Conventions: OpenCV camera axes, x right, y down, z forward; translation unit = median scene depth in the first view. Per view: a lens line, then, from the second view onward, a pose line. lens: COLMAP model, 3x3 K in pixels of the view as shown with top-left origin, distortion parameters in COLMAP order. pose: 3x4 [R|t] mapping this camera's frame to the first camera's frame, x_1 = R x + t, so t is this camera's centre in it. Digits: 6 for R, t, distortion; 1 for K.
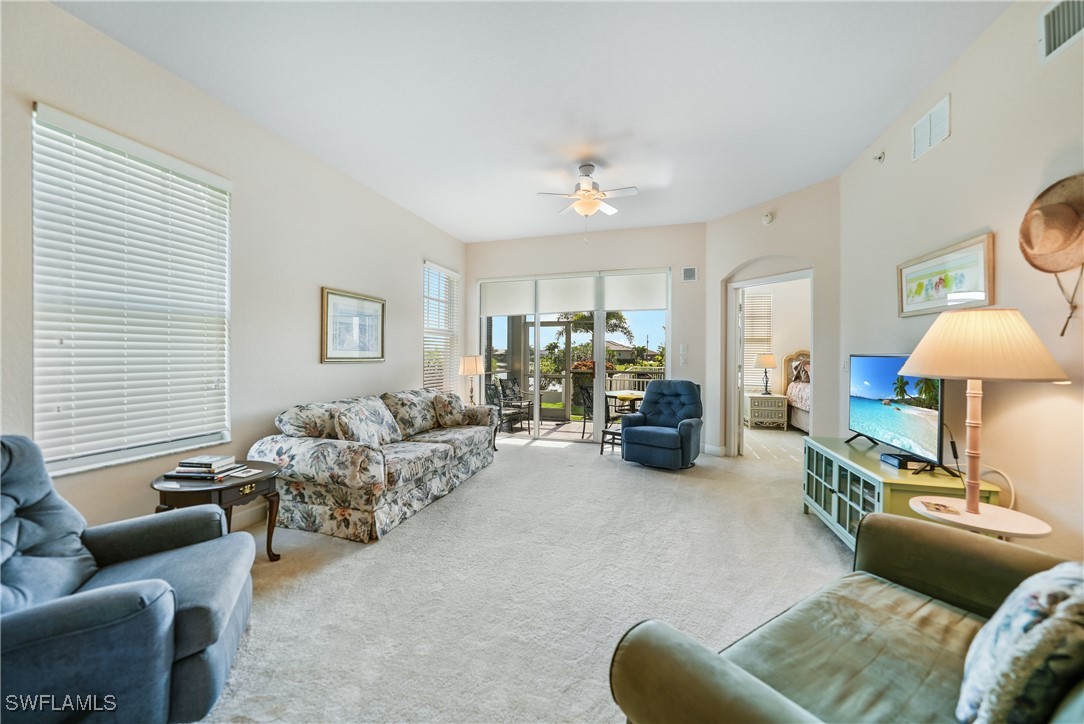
lens RADIAL K [[379.8, 0, 532.1], [0, 379.8, 356.3], [0, 0, 1]] dist [-0.023356, 0.005045]
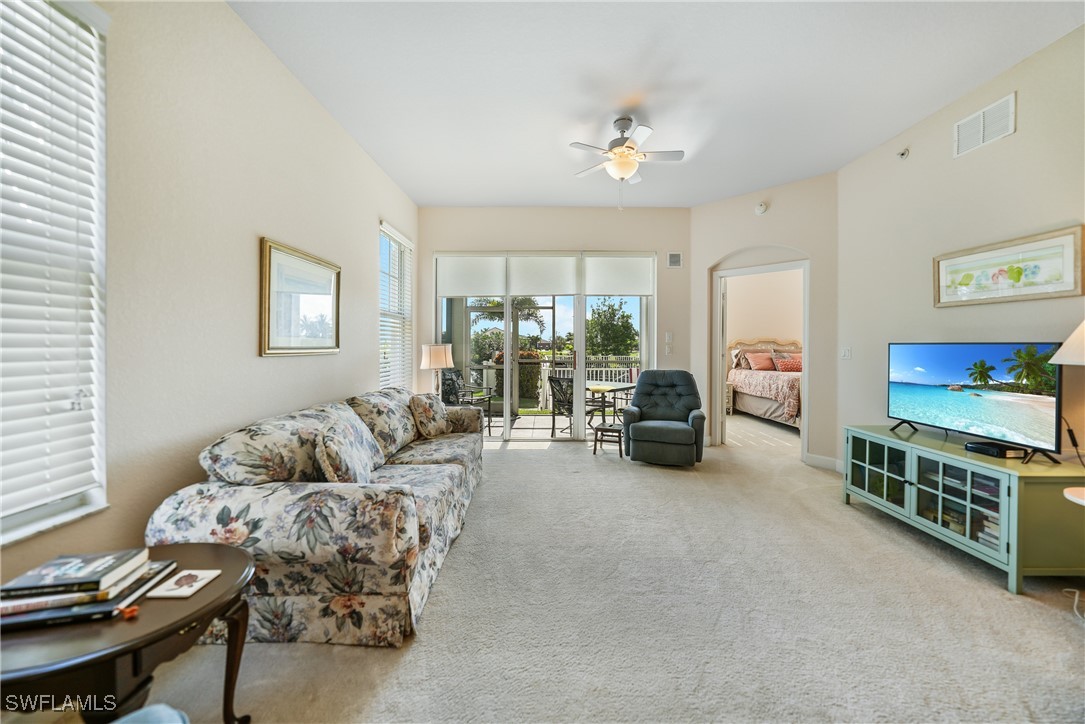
lens RADIAL K [[380.2, 0, 535.6], [0, 380.2, 346.1], [0, 0, 1]] dist [-0.023356, 0.005045]
pose [[0.956763, -0.001859, 0.290864, -0.298260], [0.001074, 0.999995, 0.002861, -0.000190], [-0.290868, -0.002425, 0.956760, 0.256461]]
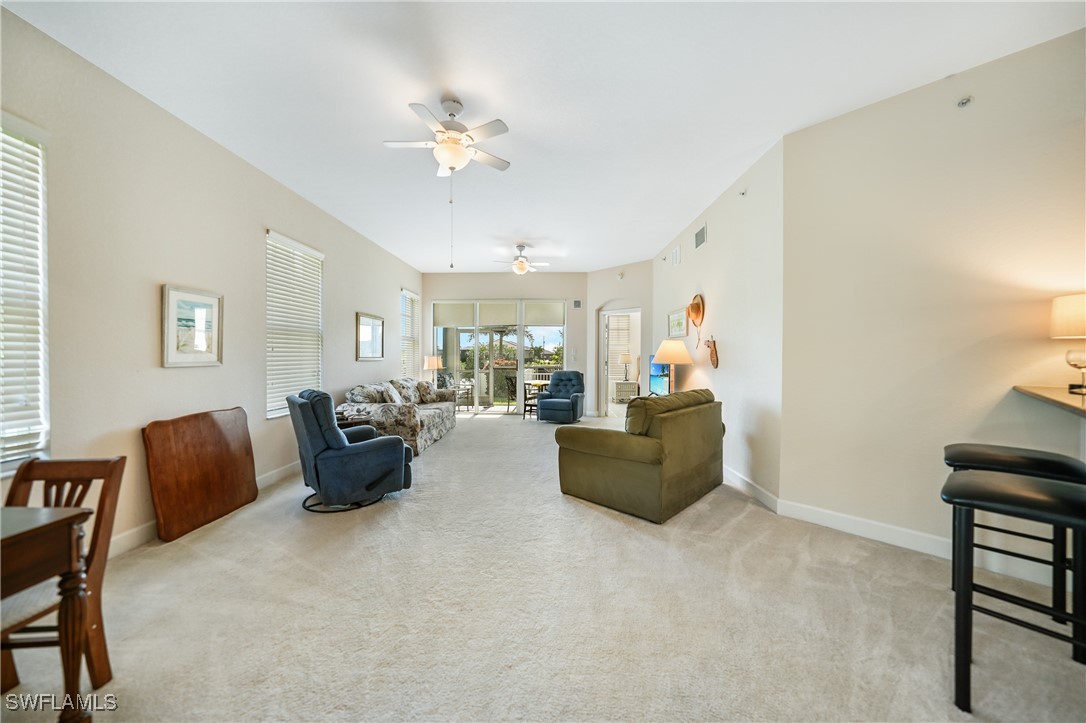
lens RADIAL K [[380.5, 0, 533.7], [0, 380.5, 358.9], [0, 0, 1]] dist [-0.023356, 0.005045]
pose [[0.963886, -0.003667, 0.266291, -0.268819], [0.001414, 0.999962, 0.008650, -0.002095], [-0.266313, -0.007962, 0.963854, -0.710027]]
